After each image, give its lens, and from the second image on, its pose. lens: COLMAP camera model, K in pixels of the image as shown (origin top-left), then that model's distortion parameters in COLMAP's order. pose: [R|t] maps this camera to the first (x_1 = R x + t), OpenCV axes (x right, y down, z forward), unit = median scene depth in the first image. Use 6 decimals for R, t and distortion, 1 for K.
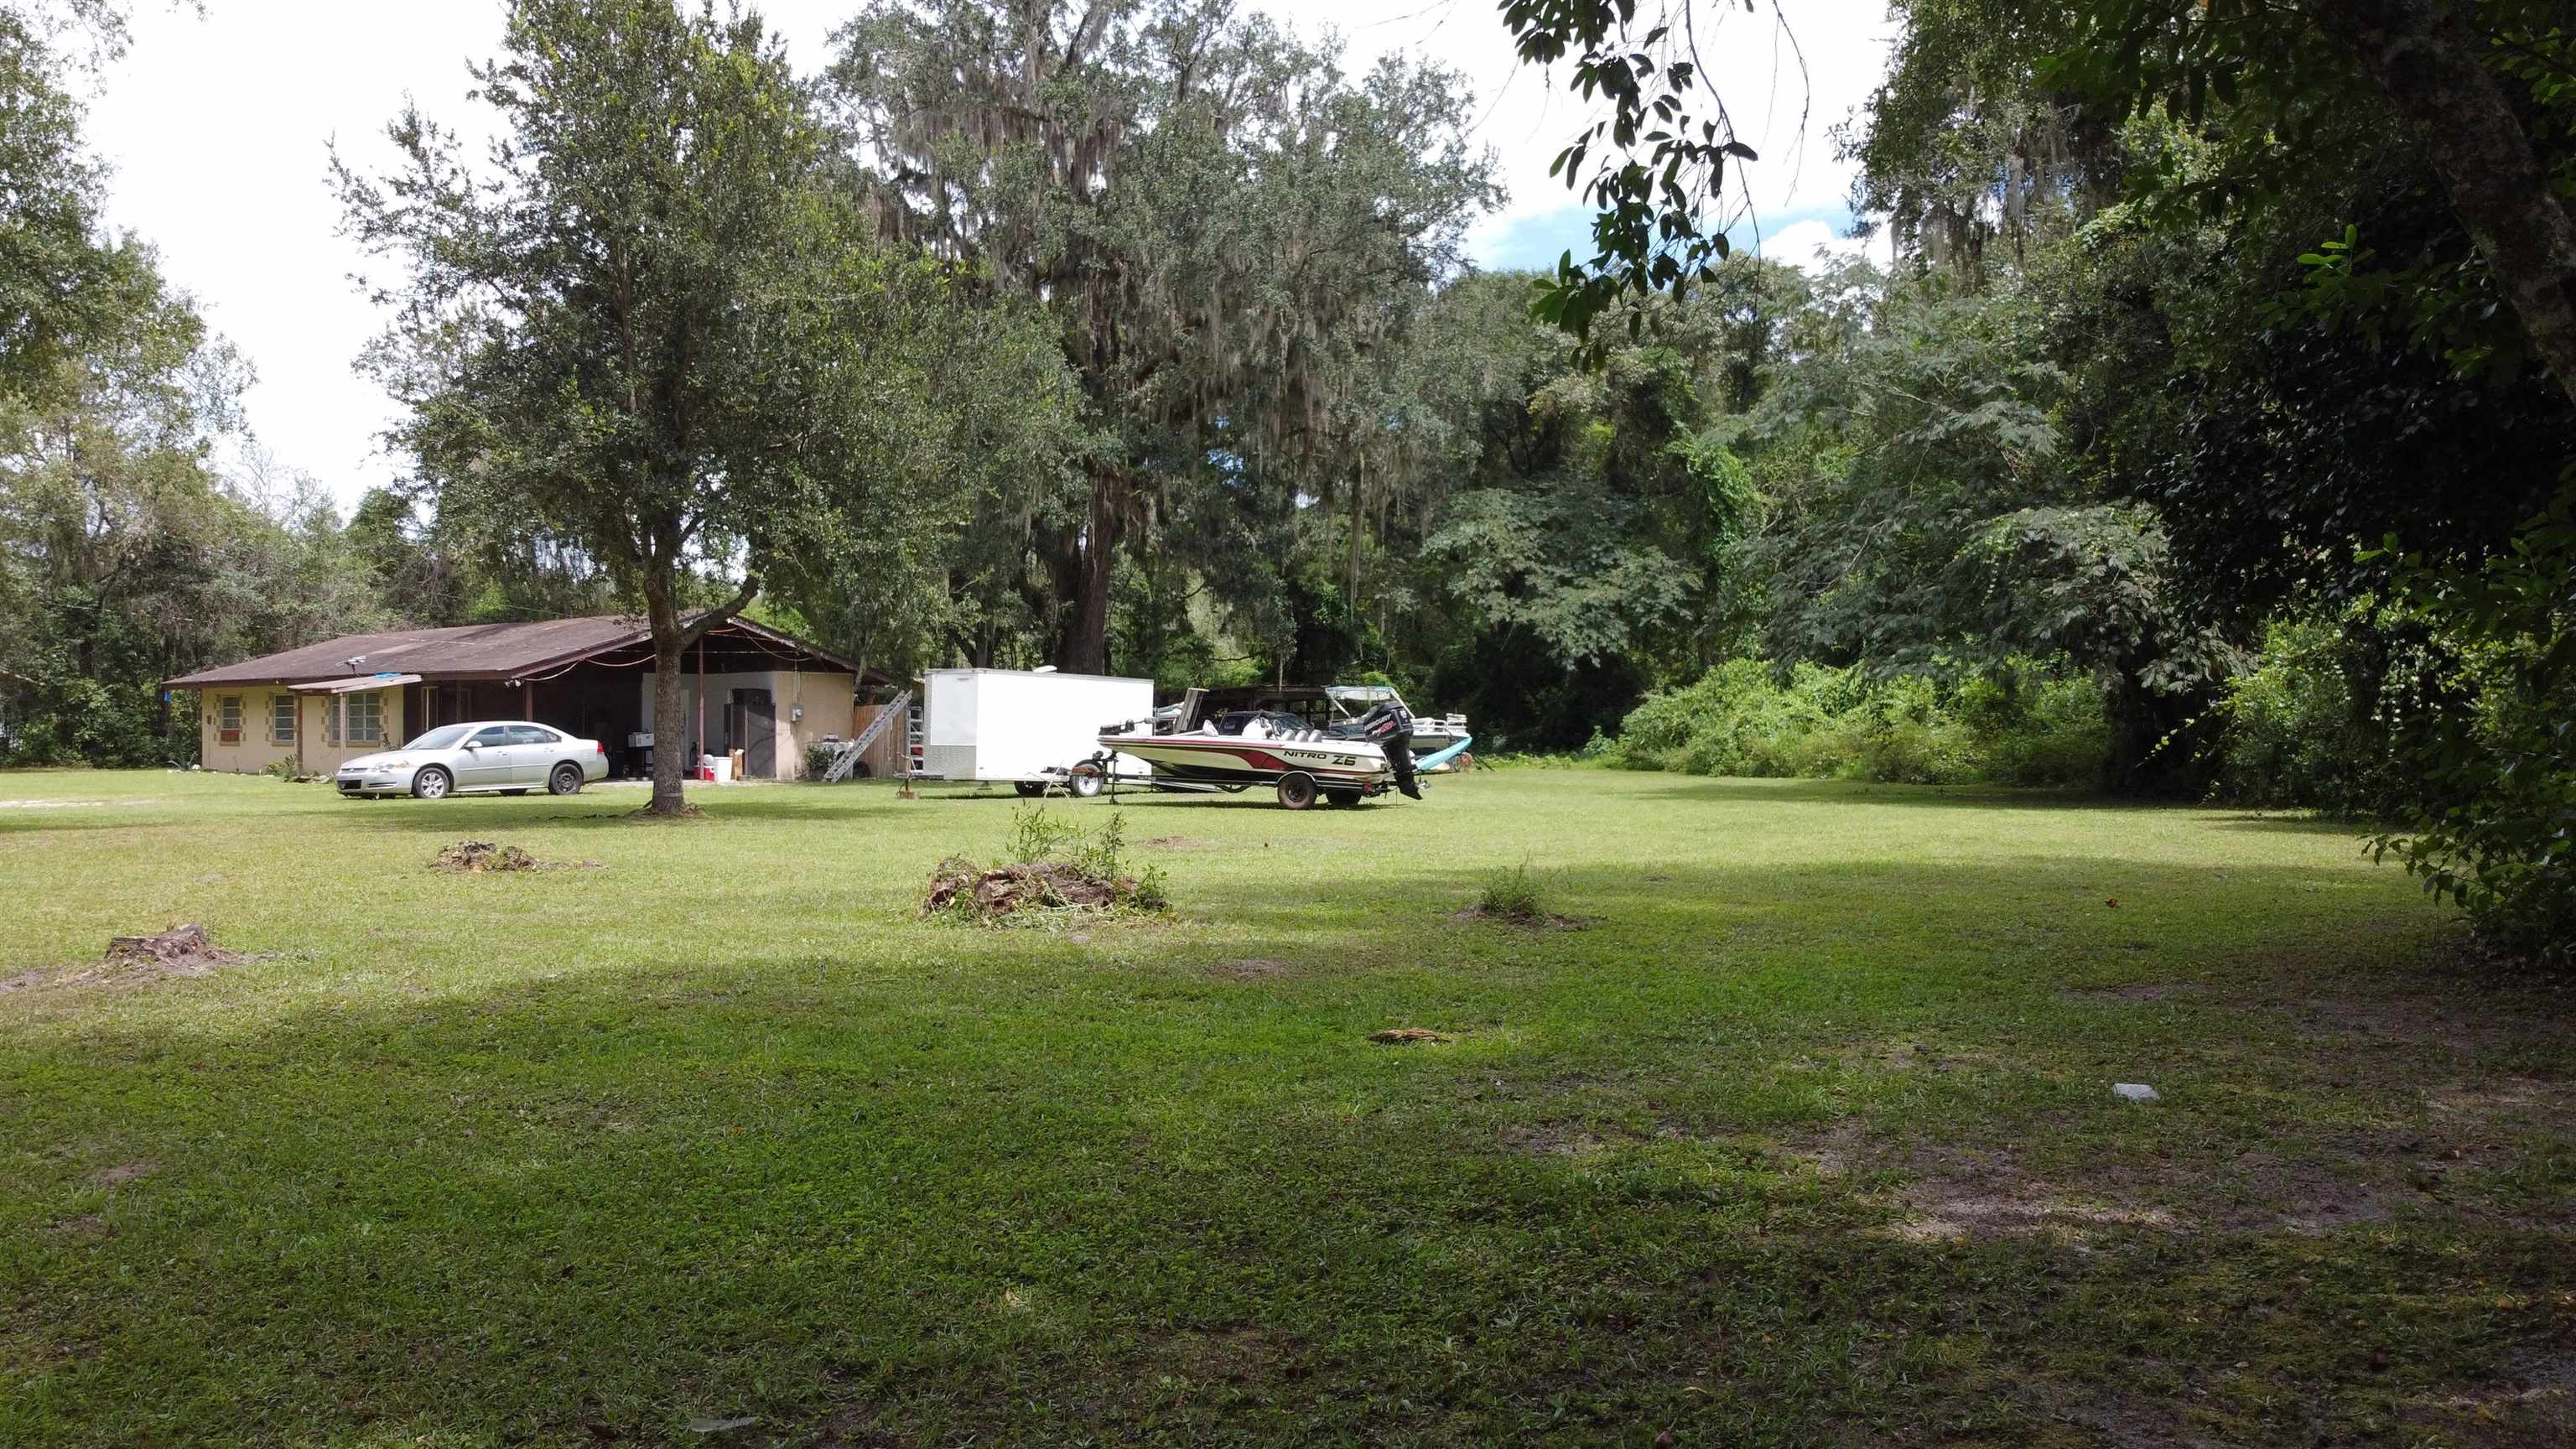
lens RADIAL K [[1959.4, 0, 1286.0], [0, 1959.4, 730.7], [0, 0, 1]] dist [-0.013208, 0.009150]
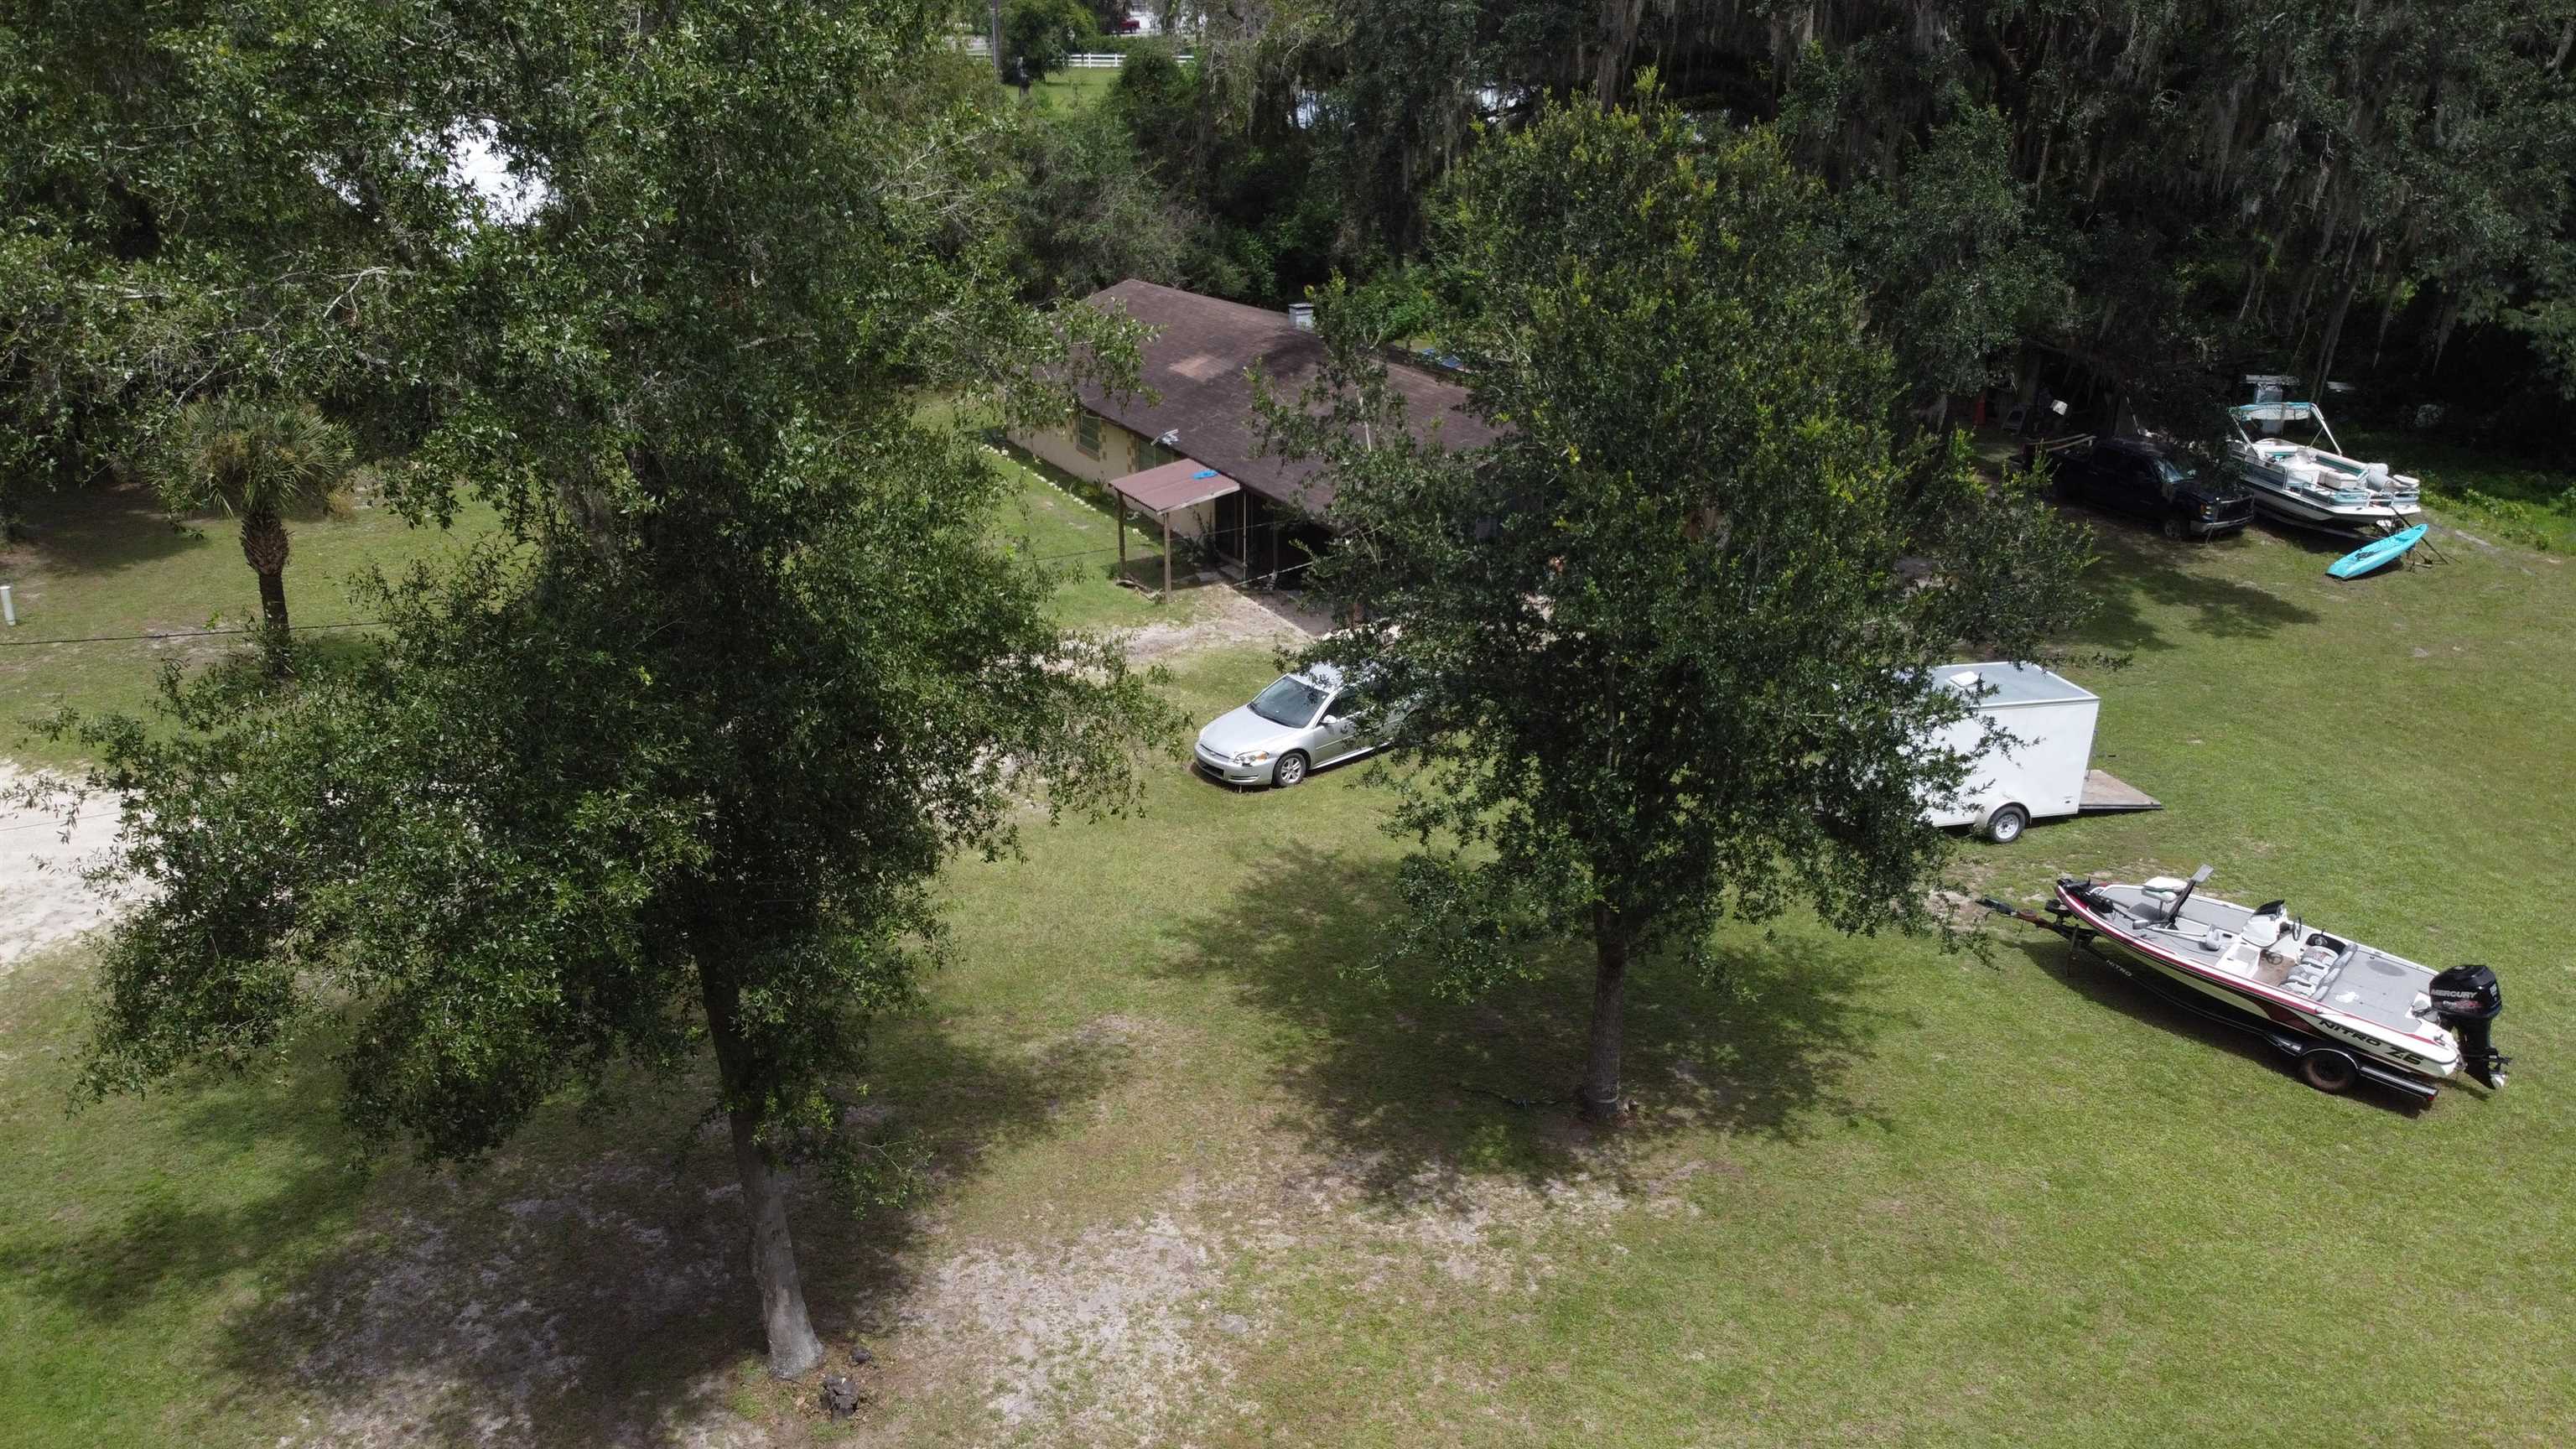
lens RADIAL K [[1959.4, 0, 1285.4], [0, 1959.4, 736.7], [0, 0, 1]] dist [-0.013208, 0.009150]
pose [[0.946578, 0.127904, -0.296024, -0.189736], [-0.002277, 0.920605, 0.390488, -0.429244], [0.322466, -0.368953, 0.871716, 0.208307]]
